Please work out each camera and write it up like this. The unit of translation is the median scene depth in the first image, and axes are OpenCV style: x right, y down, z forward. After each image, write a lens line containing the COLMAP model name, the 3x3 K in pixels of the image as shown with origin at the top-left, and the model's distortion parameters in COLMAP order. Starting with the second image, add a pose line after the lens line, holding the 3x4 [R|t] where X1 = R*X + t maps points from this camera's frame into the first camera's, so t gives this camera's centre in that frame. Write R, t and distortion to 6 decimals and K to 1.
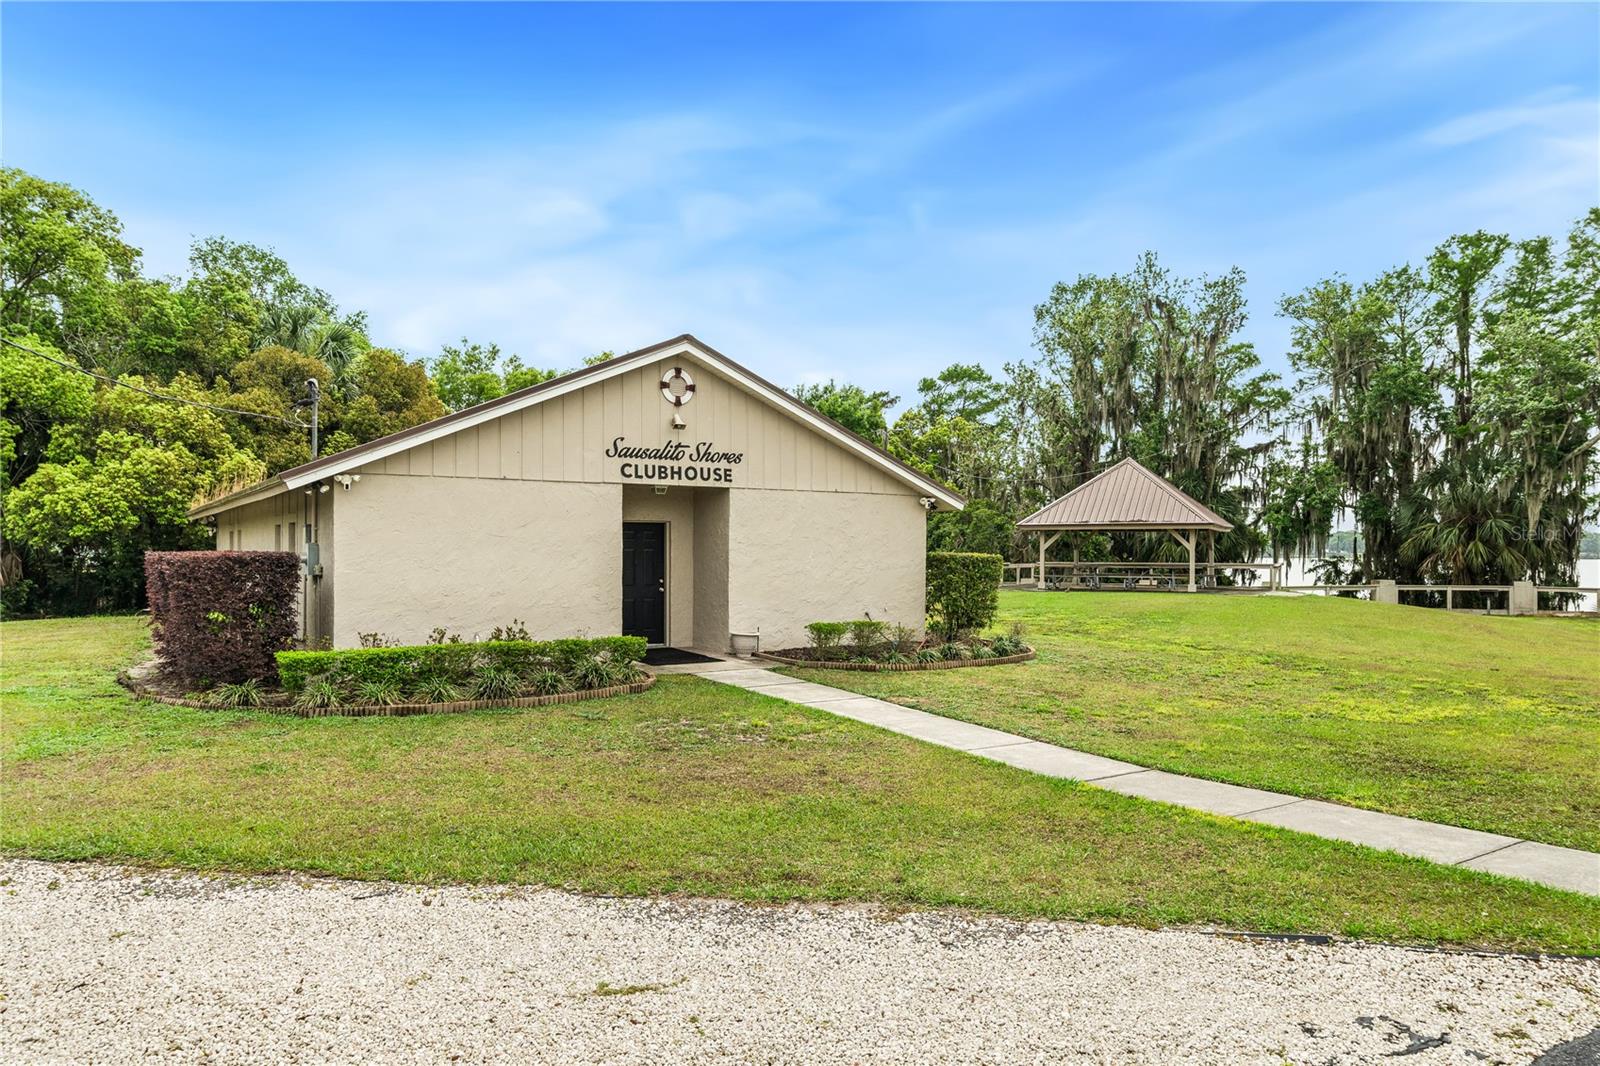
lens RADIAL K [[1082.8, 0, 802.5], [0, 1082.8, 537.8], [0, 0, 1]] dist [0.002686, 0.002138]
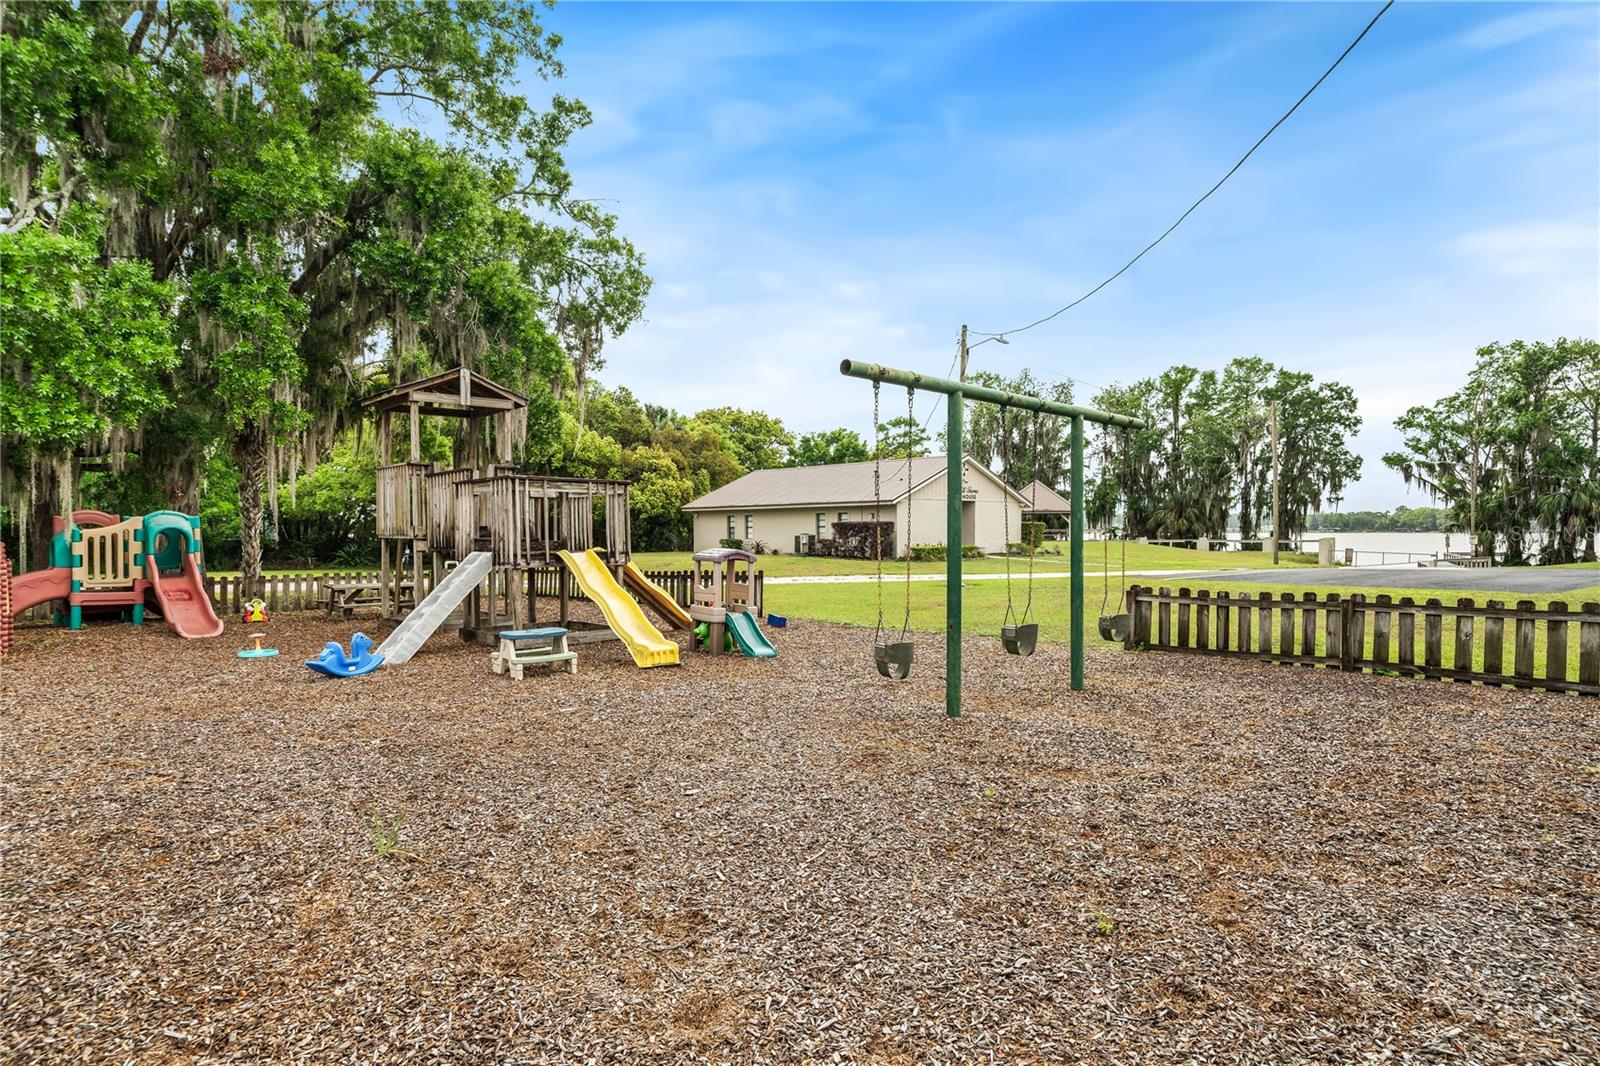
lens RADIAL K [[883.2, 0, 798.1], [0, 883.2, 531.7], [0, 0, 1]] dist [0.001989, 0.000234]
pose [[0.987267, -0.004473, 0.159012, -0.344645], [0.002254, 0.999898, 0.014131, 0.002421], [-0.159059, -0.013592, 0.987176, -0.509944]]
